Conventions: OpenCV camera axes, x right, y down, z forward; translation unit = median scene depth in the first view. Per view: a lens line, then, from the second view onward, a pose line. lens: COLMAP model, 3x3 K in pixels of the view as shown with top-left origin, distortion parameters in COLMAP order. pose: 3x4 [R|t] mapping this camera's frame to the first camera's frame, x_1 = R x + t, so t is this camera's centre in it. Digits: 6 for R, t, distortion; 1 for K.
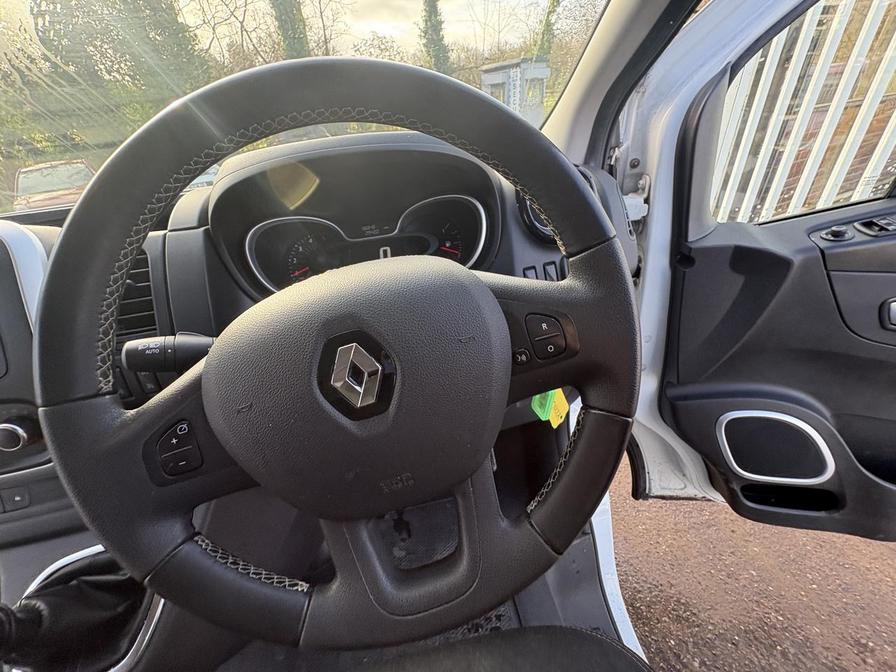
lens RADIAL K [[357.7, 0, 449.2], [0, 357.7, 336.7], [0, 0, 1]] dist [-0.001929, 0.000736]
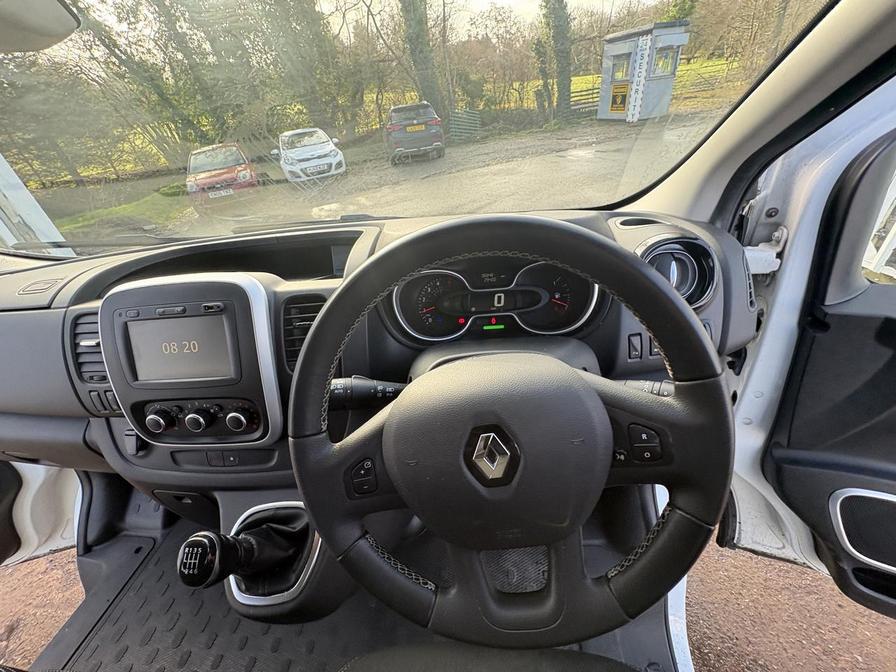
lens RADIAL K [[357.7, 0, 449.0], [0, 357.7, 336.7], [0, 0, 1]] dist [-0.001929, 0.000736]
pose [[0.967704, 0.120836, -0.221241, -0.043892], [-0.109953, 0.992069, 0.060908, -0.108847], [0.226846, -0.034615, 0.973315, -0.094811]]
